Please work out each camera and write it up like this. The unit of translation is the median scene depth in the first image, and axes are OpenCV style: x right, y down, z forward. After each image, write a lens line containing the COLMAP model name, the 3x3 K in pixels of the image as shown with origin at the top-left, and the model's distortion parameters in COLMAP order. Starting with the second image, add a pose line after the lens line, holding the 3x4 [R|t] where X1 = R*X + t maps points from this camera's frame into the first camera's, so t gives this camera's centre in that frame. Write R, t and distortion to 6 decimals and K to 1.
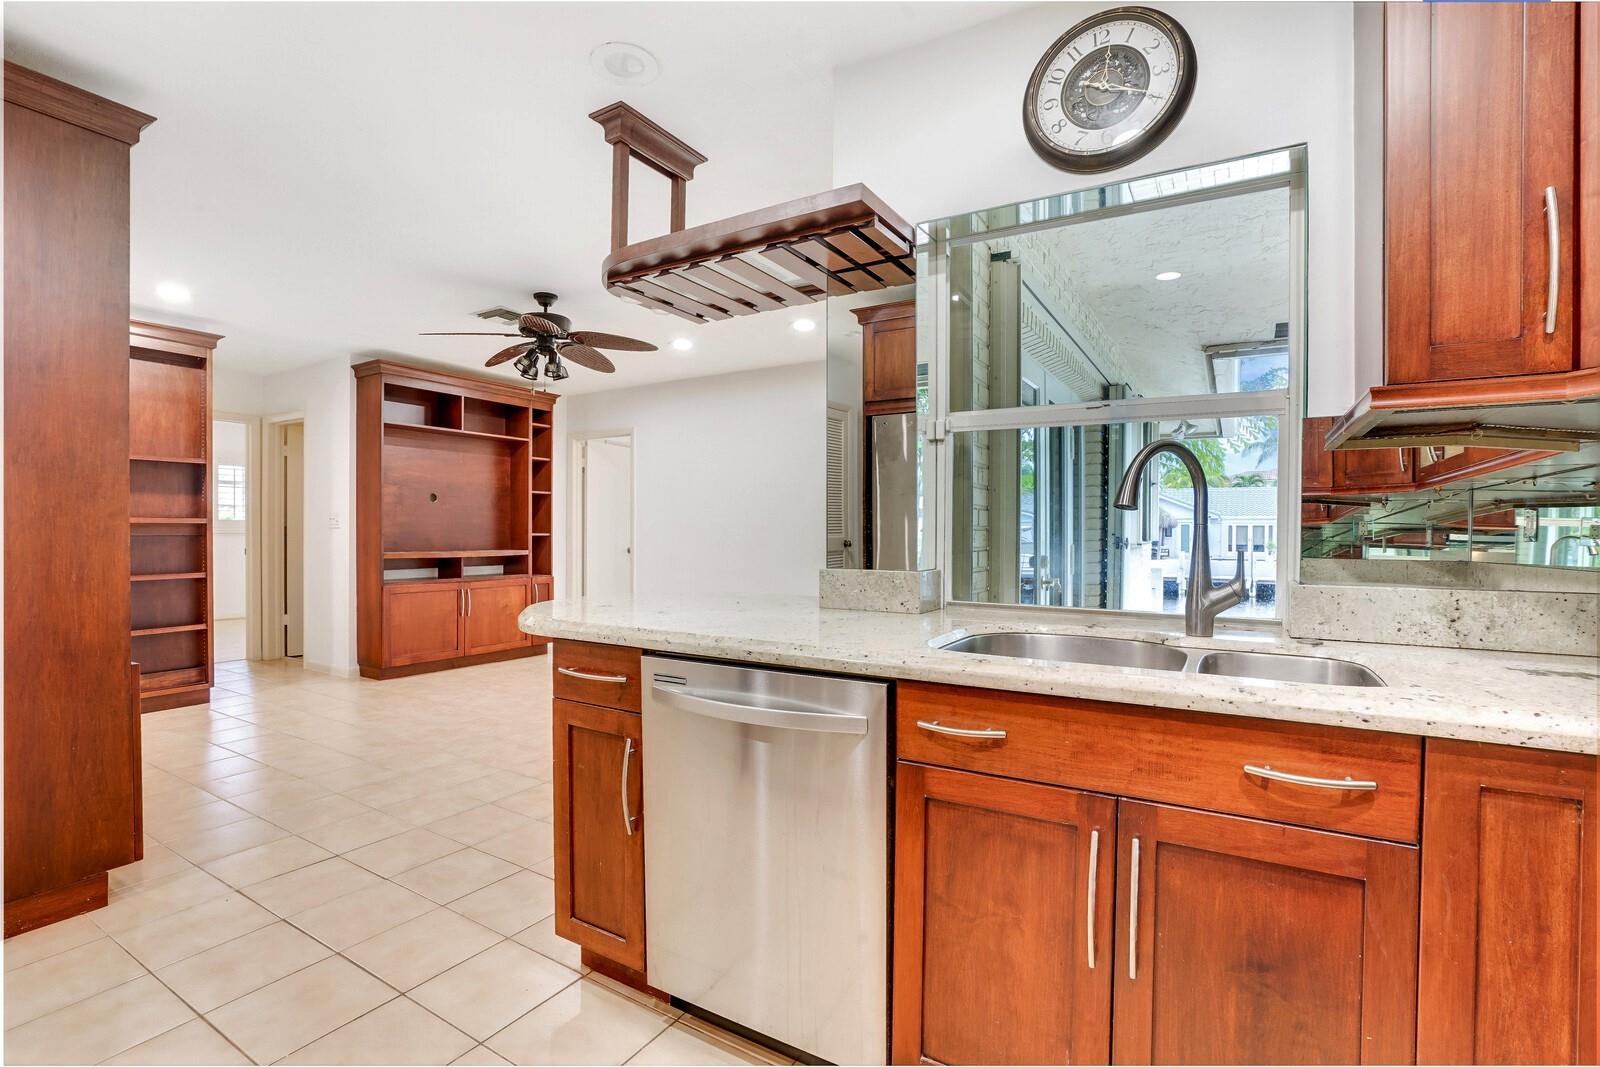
lens RADIAL K [[742.0, 0, 788.1], [0, 742.0, 536.1], [0, 0, 1]] dist [-0.060859, 0.024177]
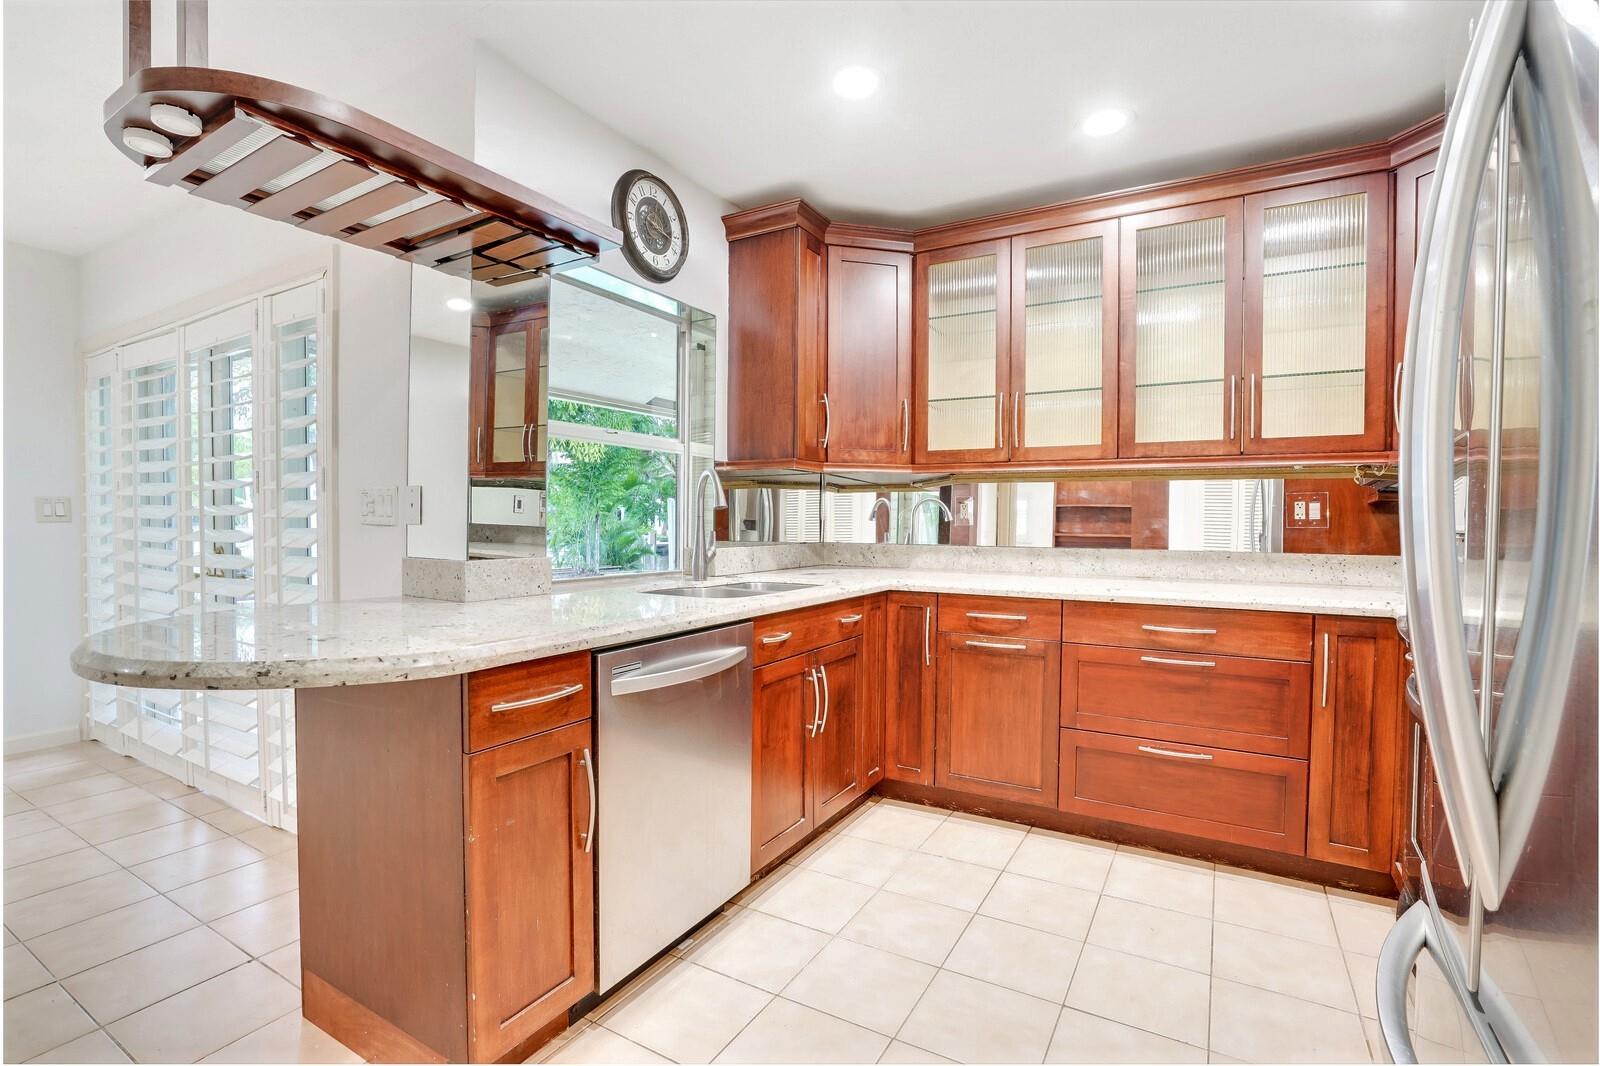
lens RADIAL K [[742.0, 0, 788.1], [0, 742.0, 535.6], [0, 0, 1]] dist [-0.060859, 0.024177]
pose [[-0.014362, -0.024754, 0.999590, -1.133115], [0.001430, 0.999692, 0.024777, -0.014946], [-0.999896, 0.001785, -0.014322, 0.757588]]
